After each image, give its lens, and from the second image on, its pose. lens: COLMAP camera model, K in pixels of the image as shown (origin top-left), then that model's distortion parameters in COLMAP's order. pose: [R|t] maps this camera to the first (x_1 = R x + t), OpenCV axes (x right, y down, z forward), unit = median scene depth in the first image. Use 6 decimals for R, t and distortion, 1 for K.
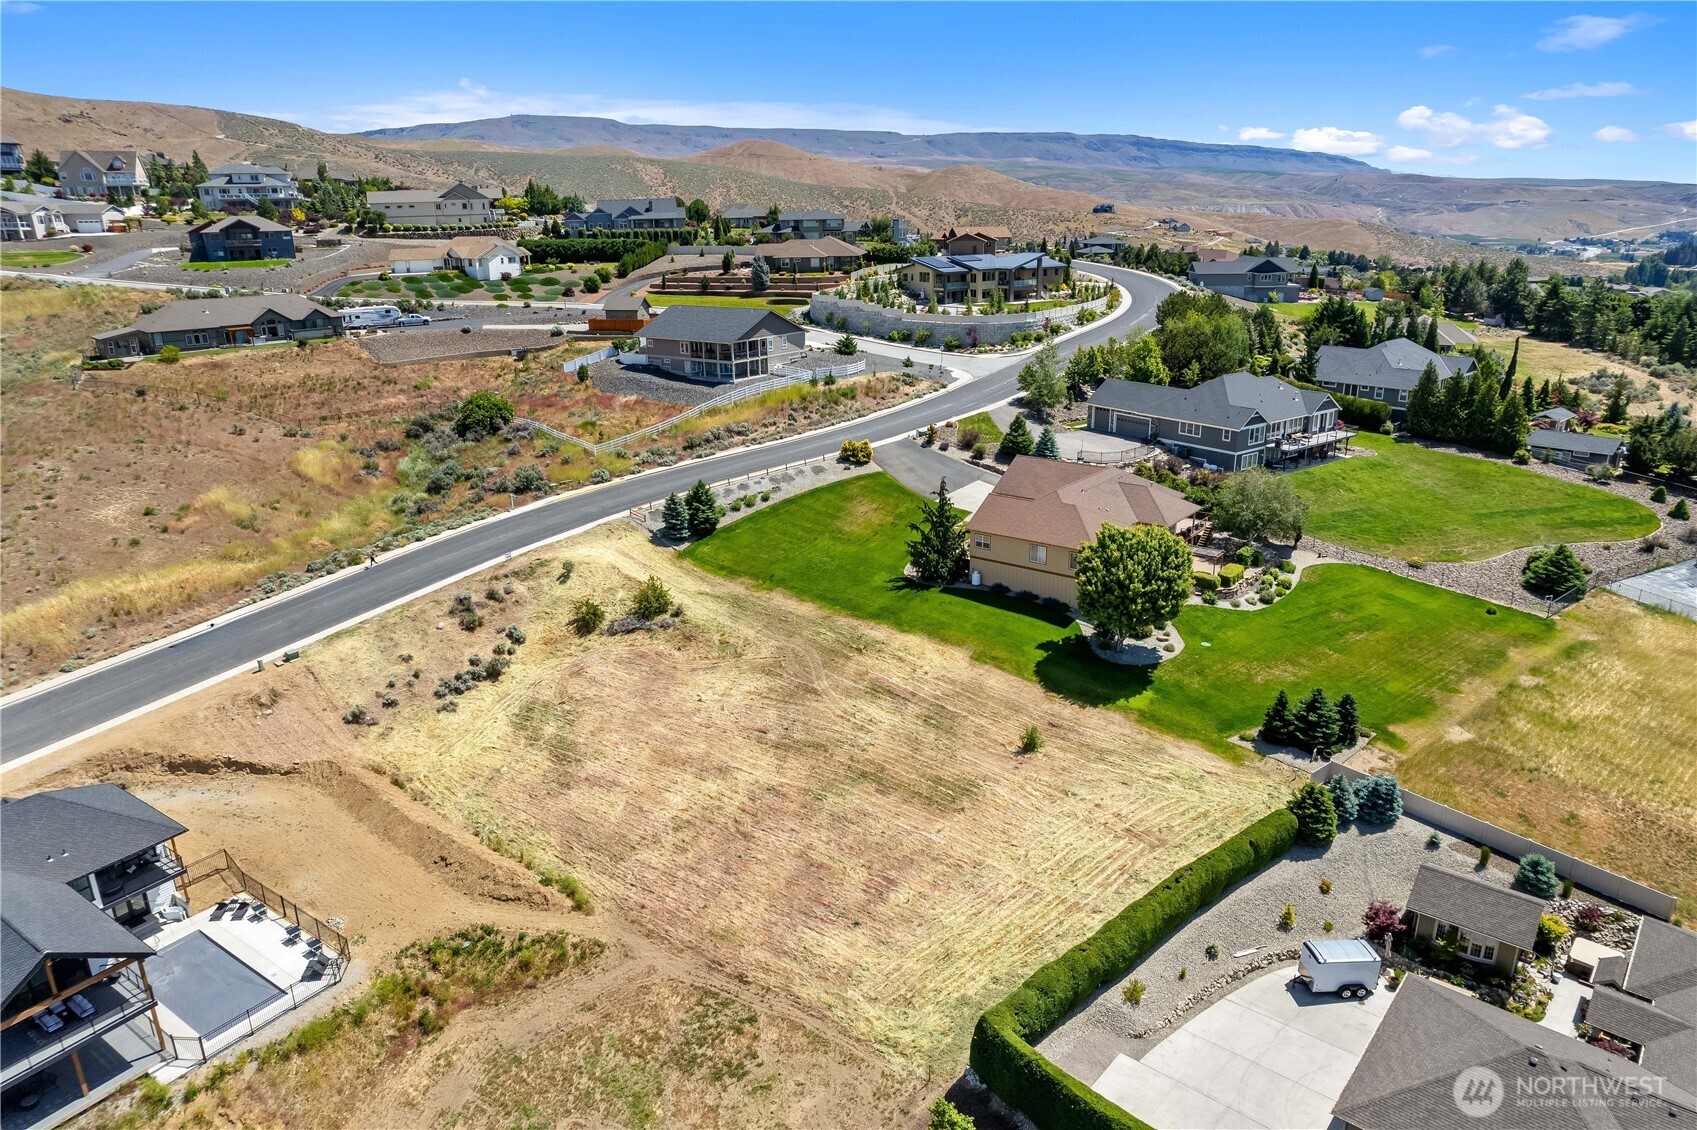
lens RADIAL K [[1084.7, 0, 841.6], [0, 1084.7, 572.4], [0, 0, 1]] dist [-0.076815, 0.065673]
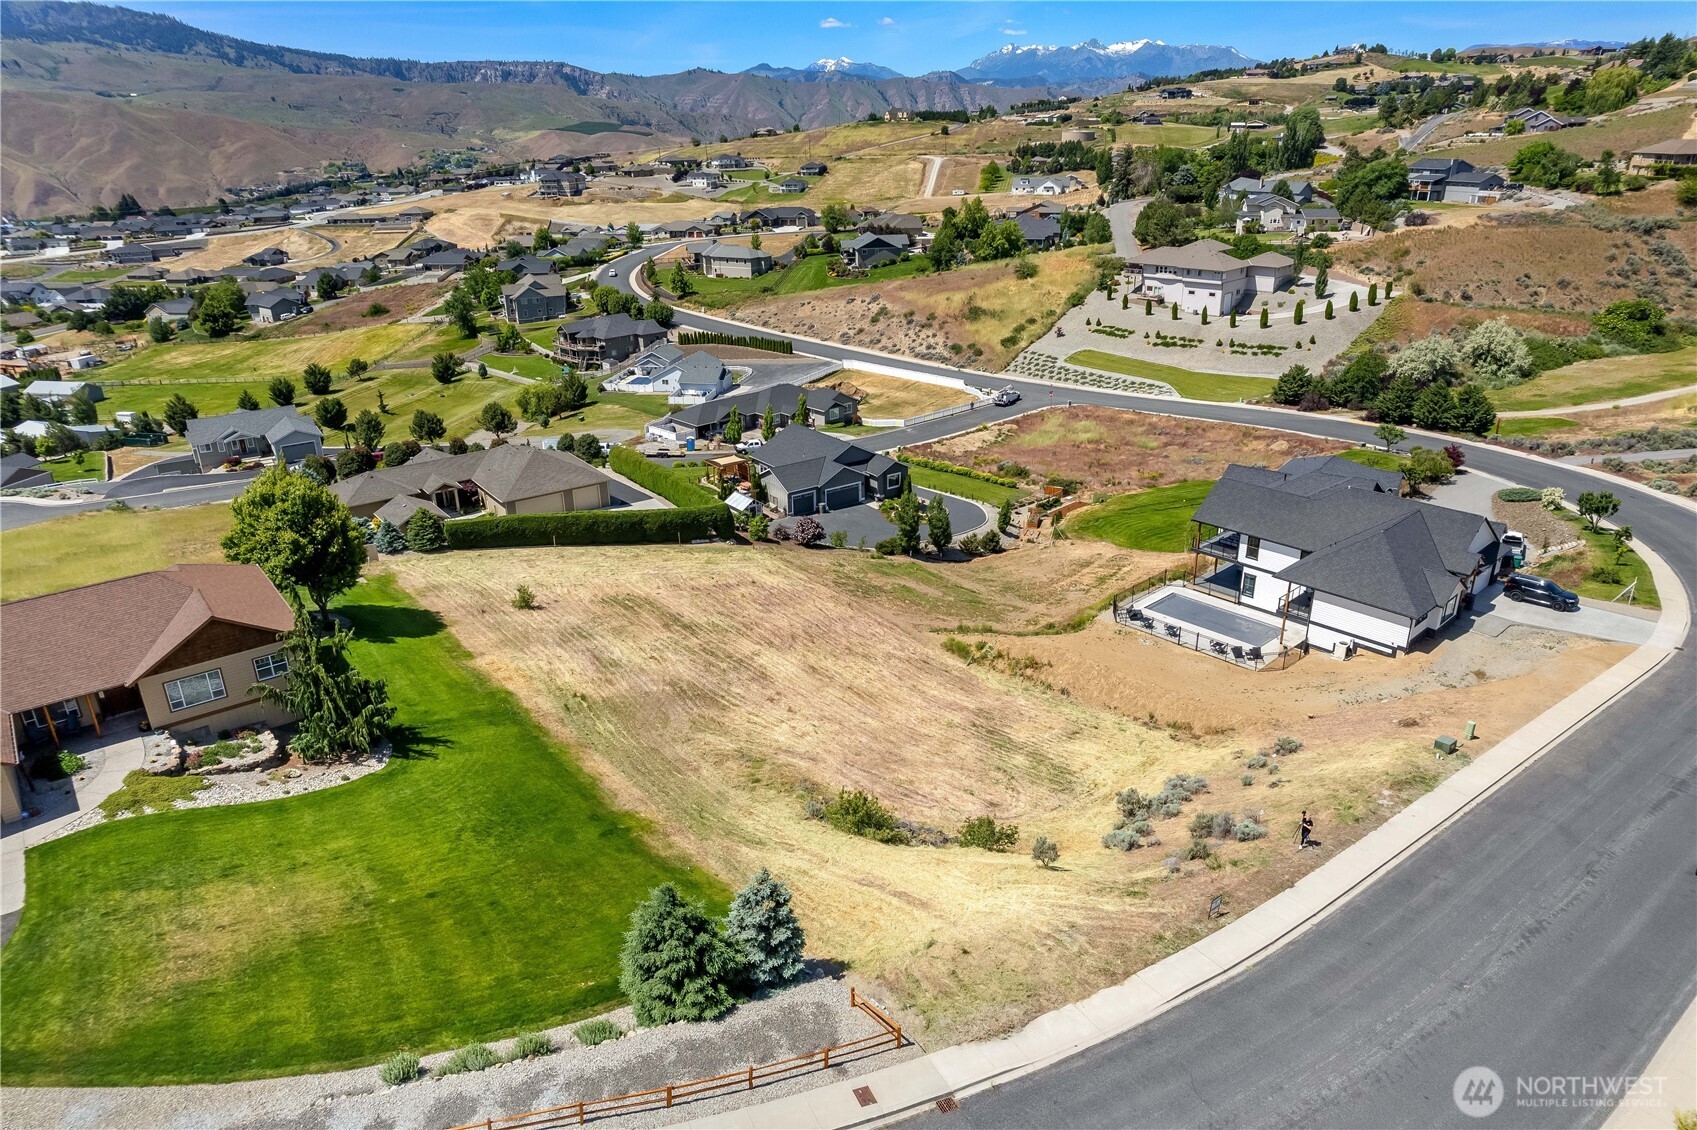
lens RADIAL K [[1084.7, 0, 831.2], [0, 1084.7, 568.0], [0, 0, 1]] dist [-0.076815, 0.065673]
pose [[-0.970772, -0.056597, 0.233235, -0.218867], [0.109889, 0.759133, 0.641593, -0.311815], [-0.213369, 0.648471, -0.730725, 1.045677]]
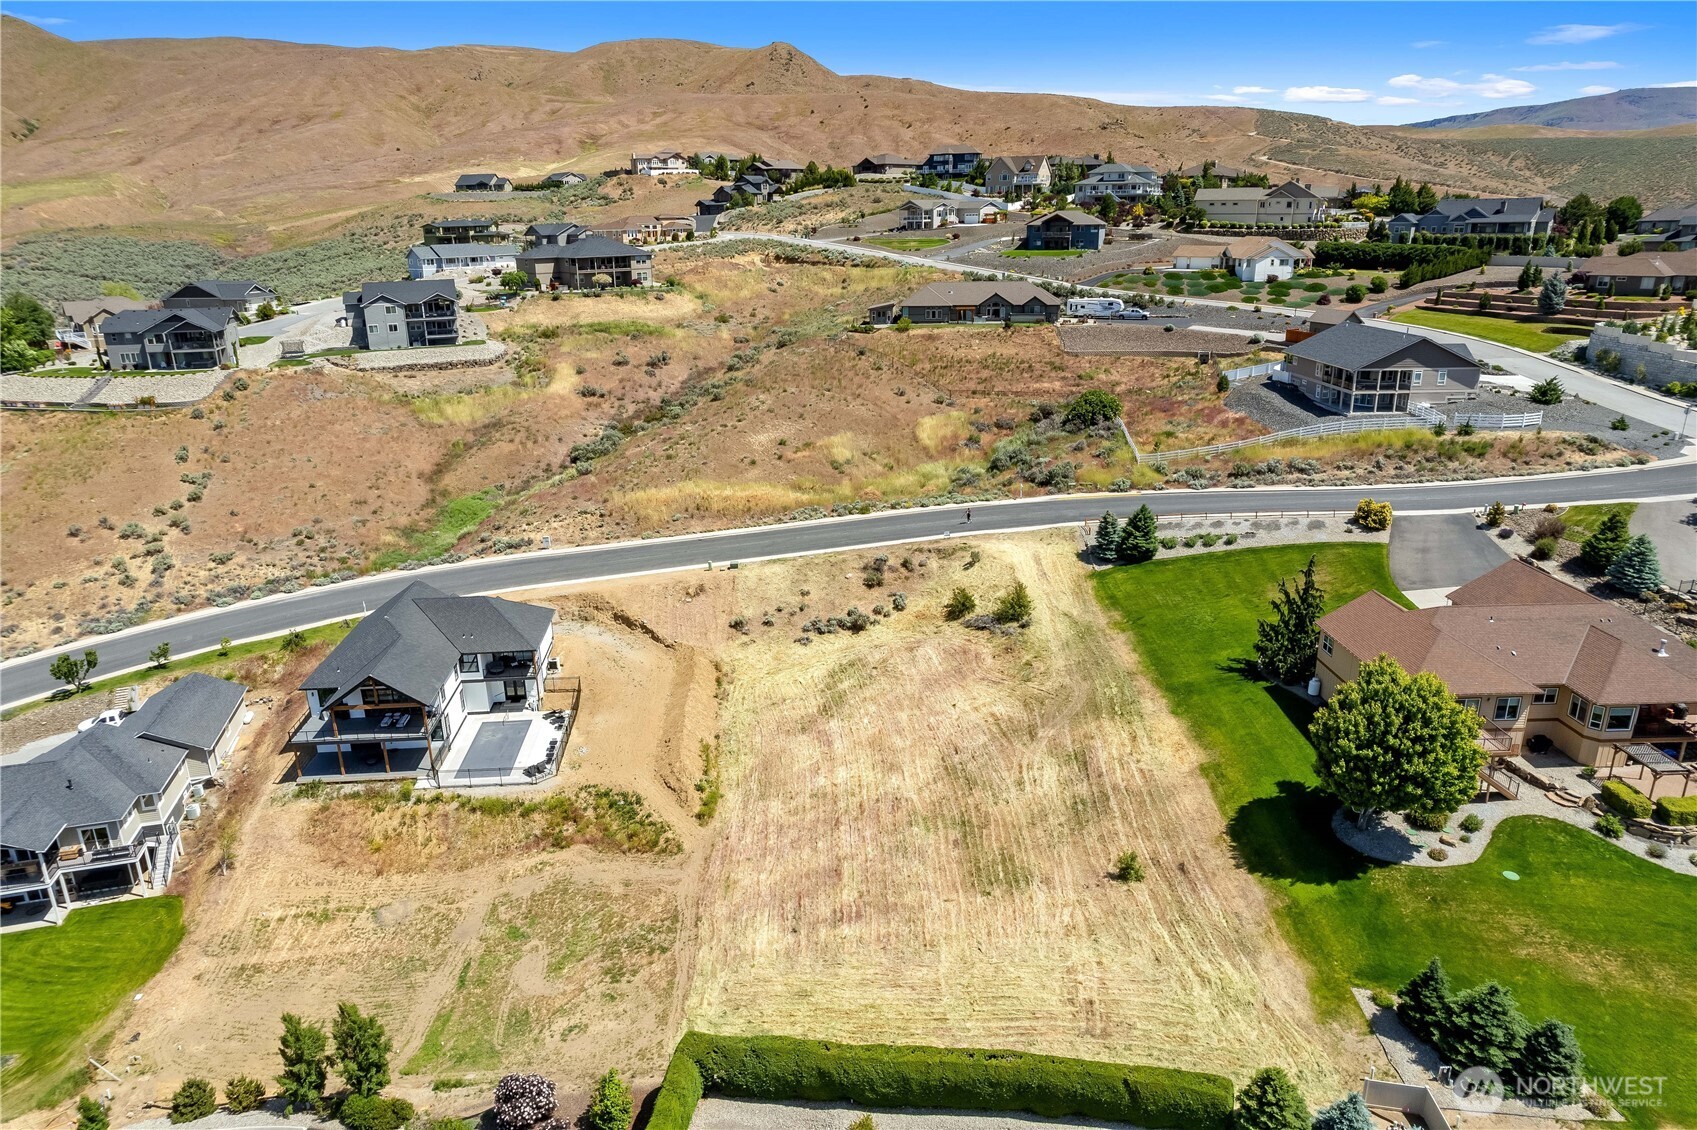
lens RADIAL K [[1084.7, 0, 840.9], [0, 1084.7, 572.5], [0, 0, 1]] dist [-0.076815, 0.065673]
pose [[0.640419, 0.244783, -0.727973, 0.361935], [-0.239397, 0.964250, 0.113627, -0.065244], [0.729762, 0.101506, 0.676124, 0.160143]]
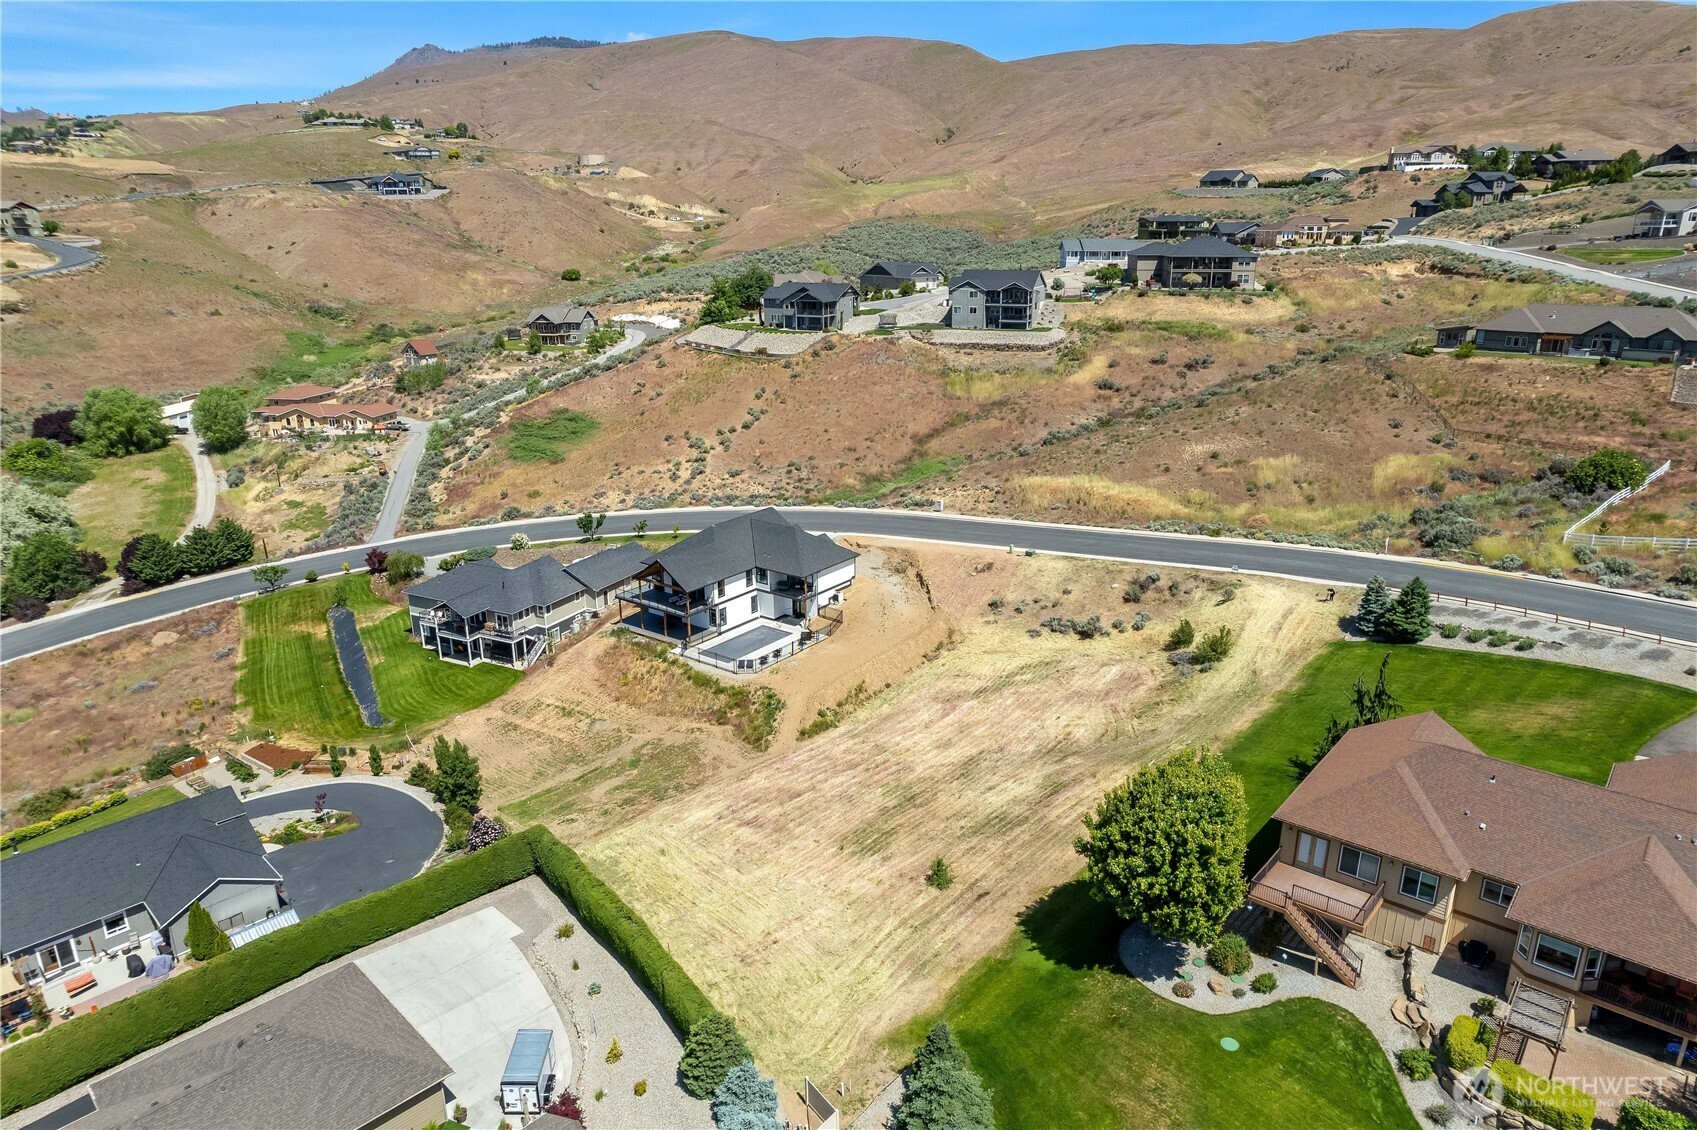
lens RADIAL K [[1084.7, 0, 844.1], [0, 1084.7, 576.1], [0, 0, 1]] dist [-0.076815, 0.065673]
pose [[-0.042198, 0.326777, -0.944159, 0.559679], [-0.309734, 0.894165, 0.323317, -0.187936], [0.949886, 0.306081, 0.063482, 0.502716]]
